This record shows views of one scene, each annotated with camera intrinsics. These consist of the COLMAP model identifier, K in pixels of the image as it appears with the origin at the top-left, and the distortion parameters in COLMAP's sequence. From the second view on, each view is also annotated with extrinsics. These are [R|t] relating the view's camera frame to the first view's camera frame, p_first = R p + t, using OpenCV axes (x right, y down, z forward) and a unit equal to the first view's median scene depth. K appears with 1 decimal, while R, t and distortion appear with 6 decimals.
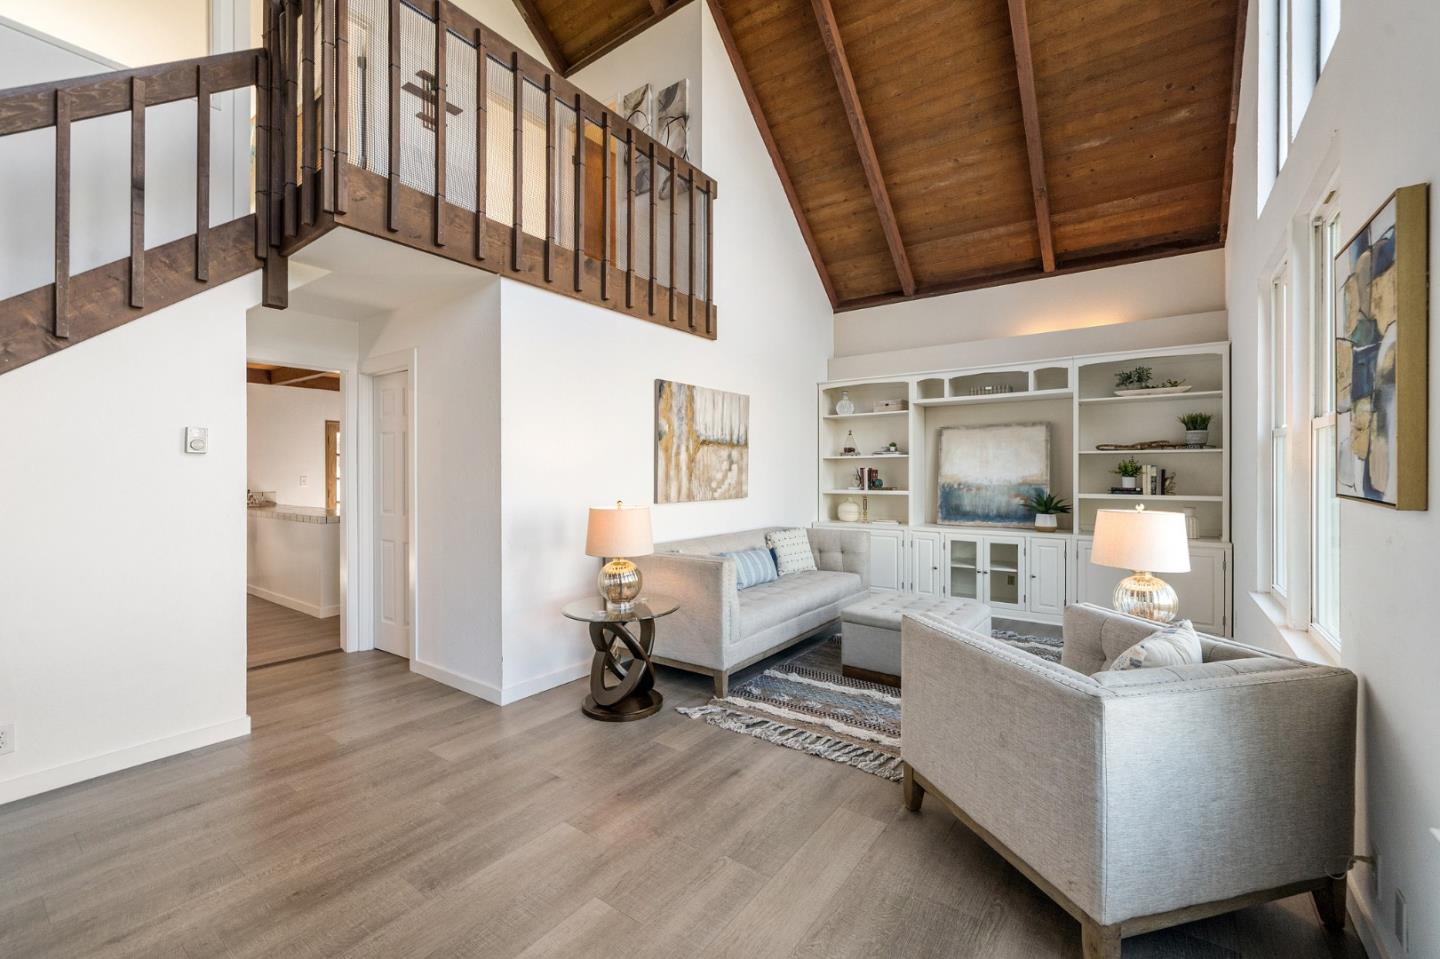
lens RADIAL K [[595.4, 0, 708.6], [0, 595.4, 475.7], [0, 0, 1]] dist [-0.002394, -0.000252]
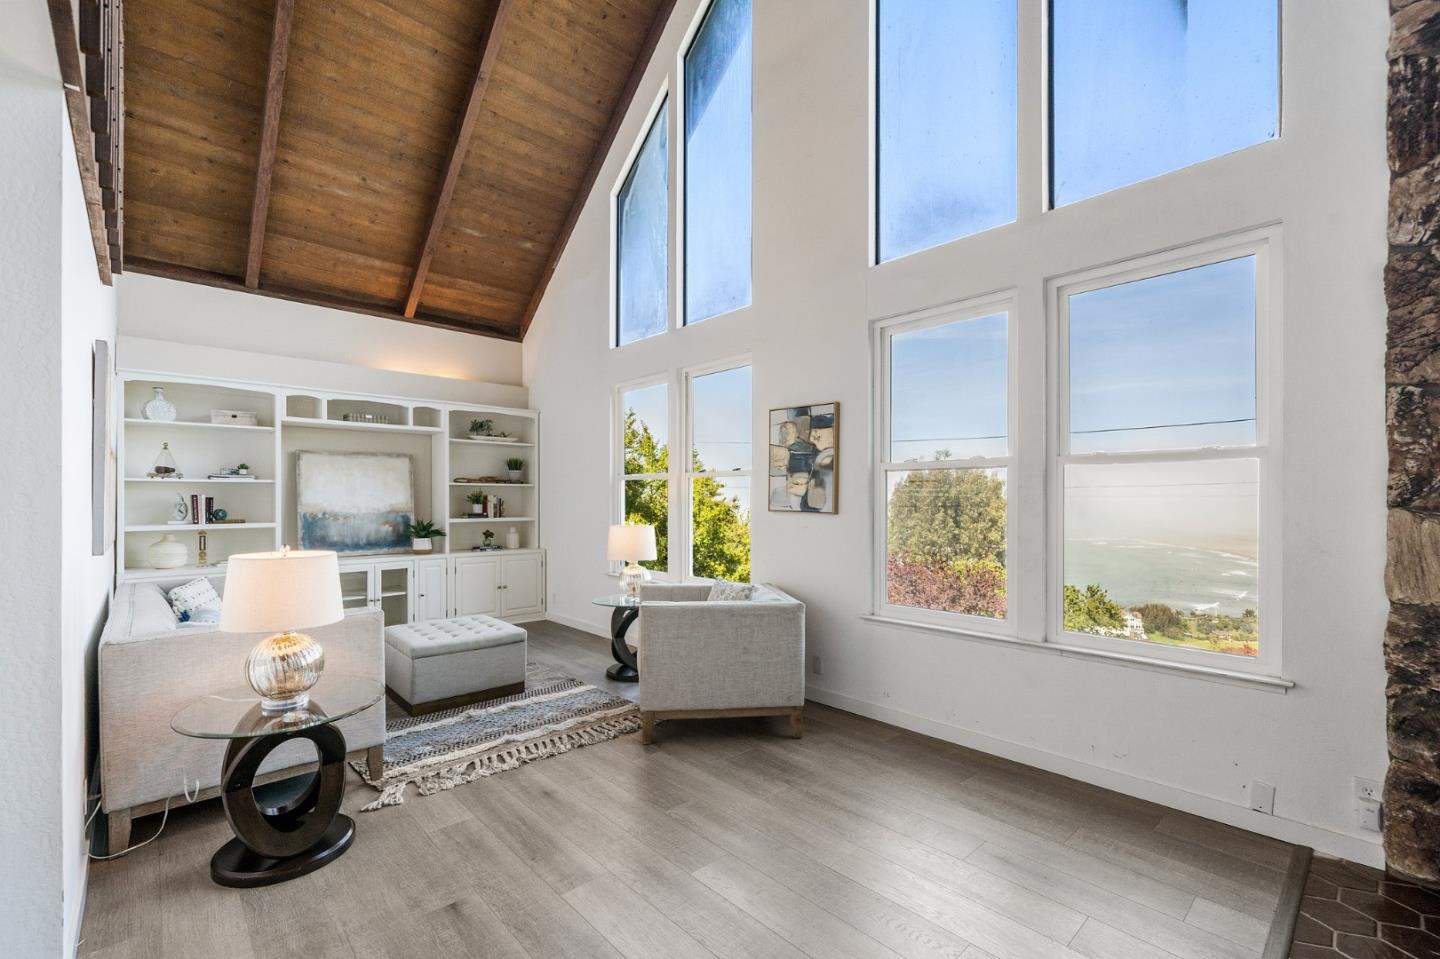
lens RADIAL K [[623.3, 0, 704.5], [0, 623.3, 502.4], [0, 0, 1]] dist [0.000243, -0.000045]
pose [[0.195652, -0.003777, 0.980666, -0.490833], [0.004958, 0.999984, 0.002862, -0.003151], [-0.980661, 0.004302, 0.195667, 0.266011]]
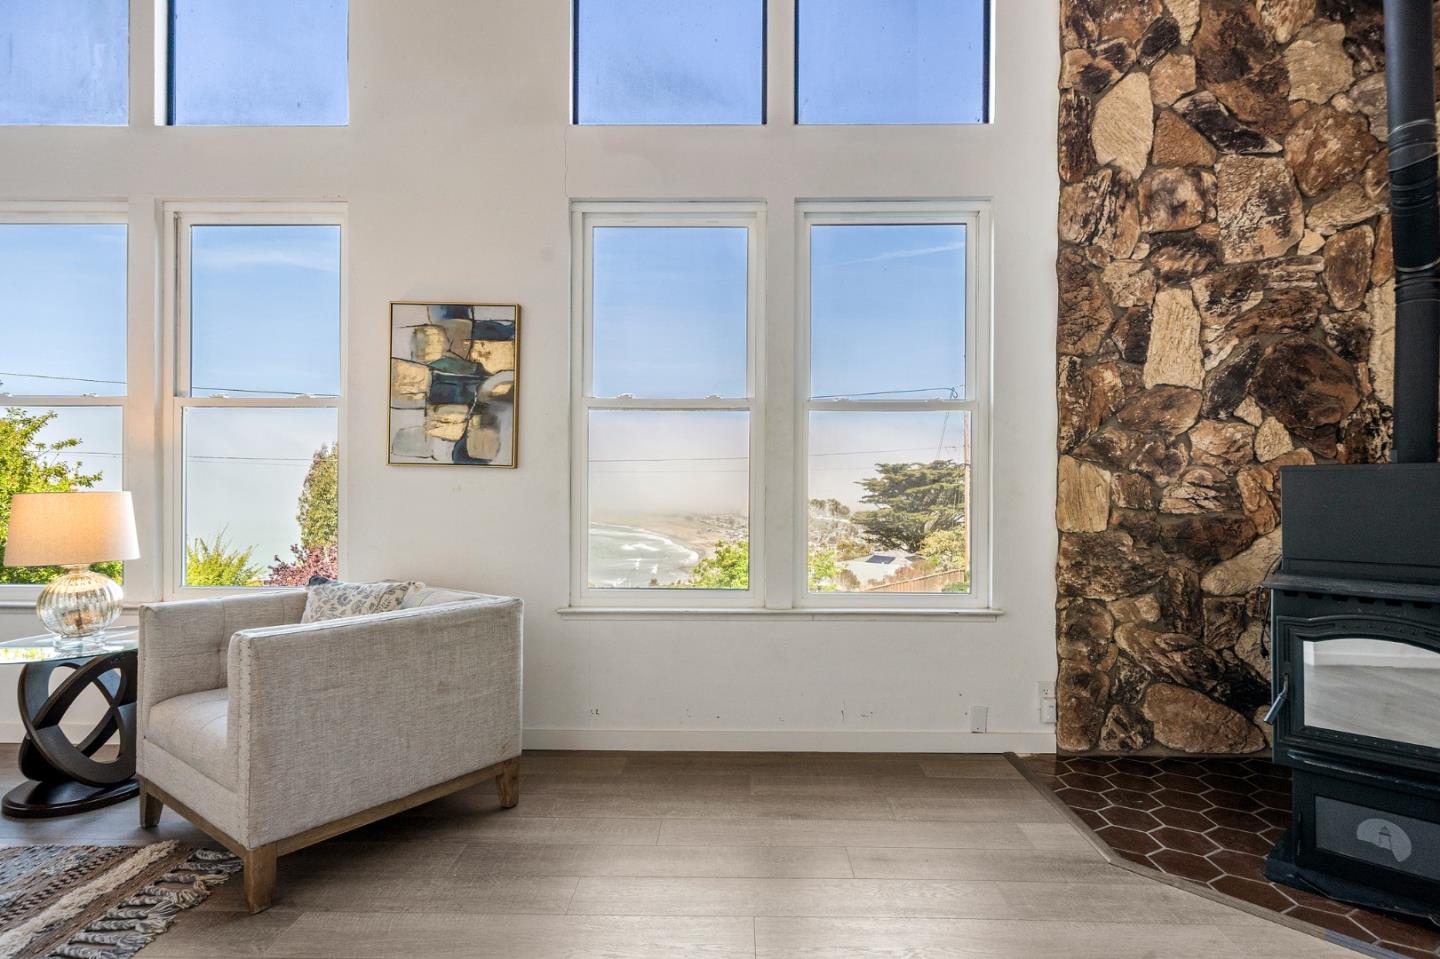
lens RADIAL K [[756.2, 0, 729.6], [0, 756.2, 481.1], [0, 0, 1]] dist [0.001952, -0.001208]
pose [[-0.584151, -0.004373, 0.811633, -0.329340], [0.001059, 0.999981, 0.006150, 0.022346], [-0.811644, 0.004452, -0.584135, 0.488288]]
